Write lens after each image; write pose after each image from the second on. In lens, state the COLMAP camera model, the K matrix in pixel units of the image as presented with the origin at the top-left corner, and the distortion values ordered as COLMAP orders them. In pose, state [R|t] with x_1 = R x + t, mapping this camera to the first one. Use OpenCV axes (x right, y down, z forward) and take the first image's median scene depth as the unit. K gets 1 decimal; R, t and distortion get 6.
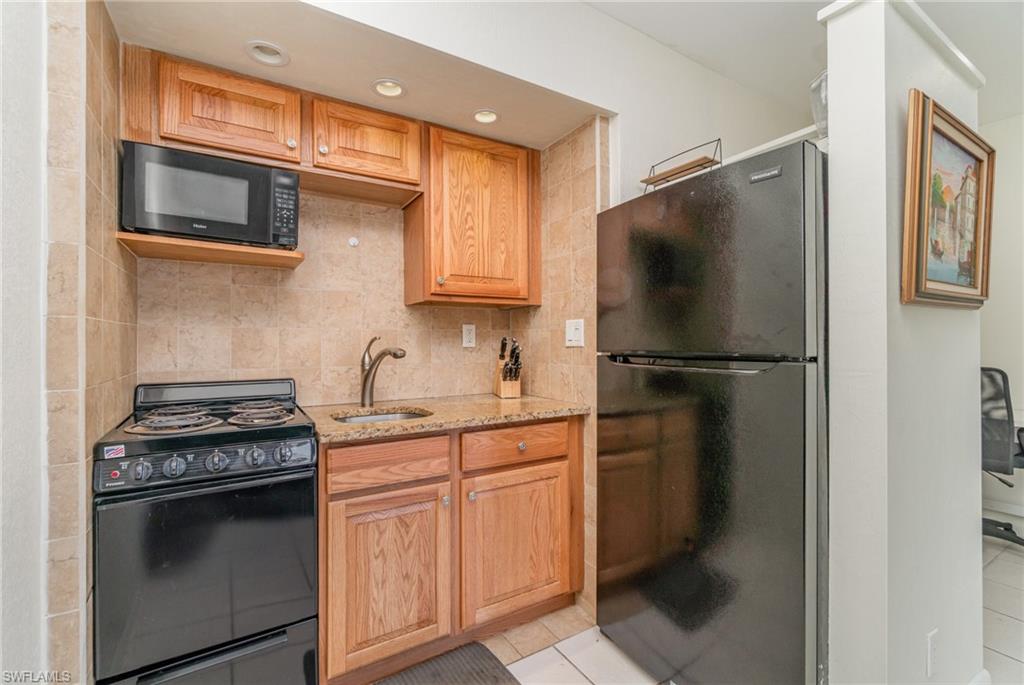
lens RADIAL K [[444.6, 0, 512.0], [0, 444.6, 342.5], [0, 0, 1]] dist [-0.000115, -0.000130]
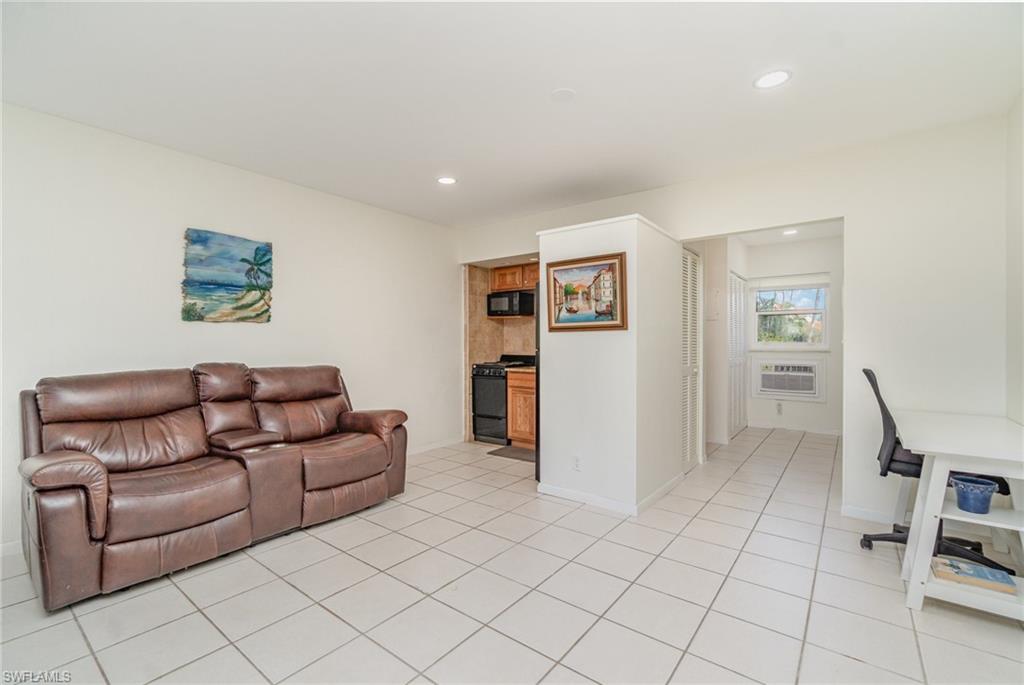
lens RADIAL K [[444.6, 0, 512.0], [0, 444.6, 342.5], [0, 0, 1]] dist [-0.000115, -0.000130]
pose [[0.361529, 0.003989, -0.932352, 2.187623], [0.001567, 0.999987, 0.004886, -0.018923], [0.932360, -0.003227, 0.361518, -0.207055]]
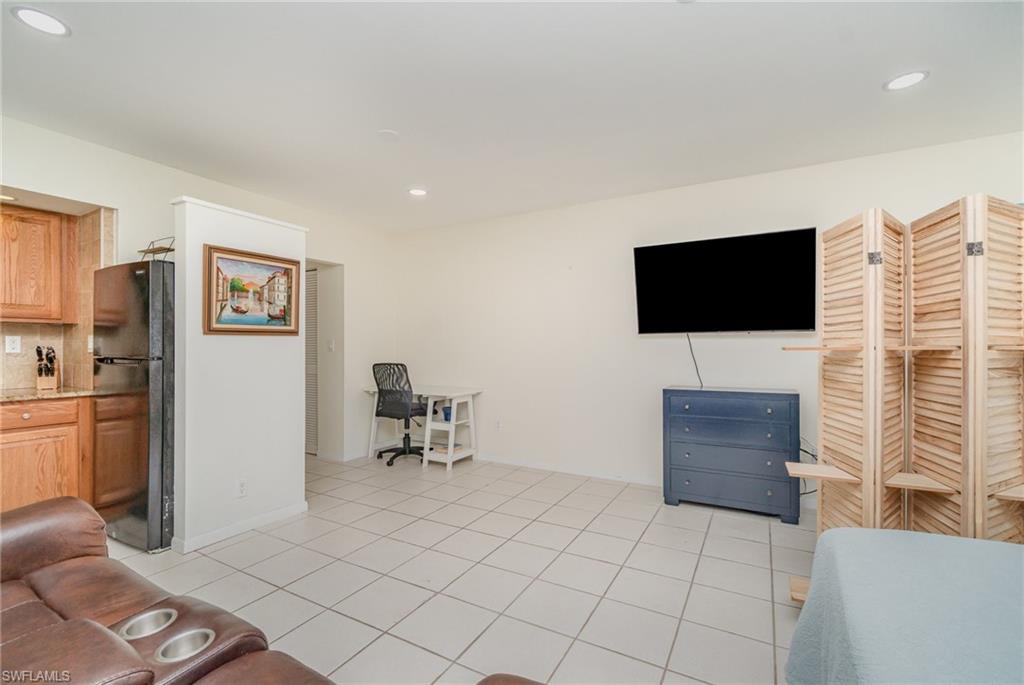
lens RADIAL K [[452.2, 0, 508.1], [0, 452.2, 347.3], [0, 0, 1]] dist [-0.002168, -0.000146]
pose [[0.876105, 0.004128, 0.482102, 0.685473], [-0.004252, 0.999991, -0.000835, -0.014815], [-0.482101, -0.001318, 0.876114, -1.117477]]
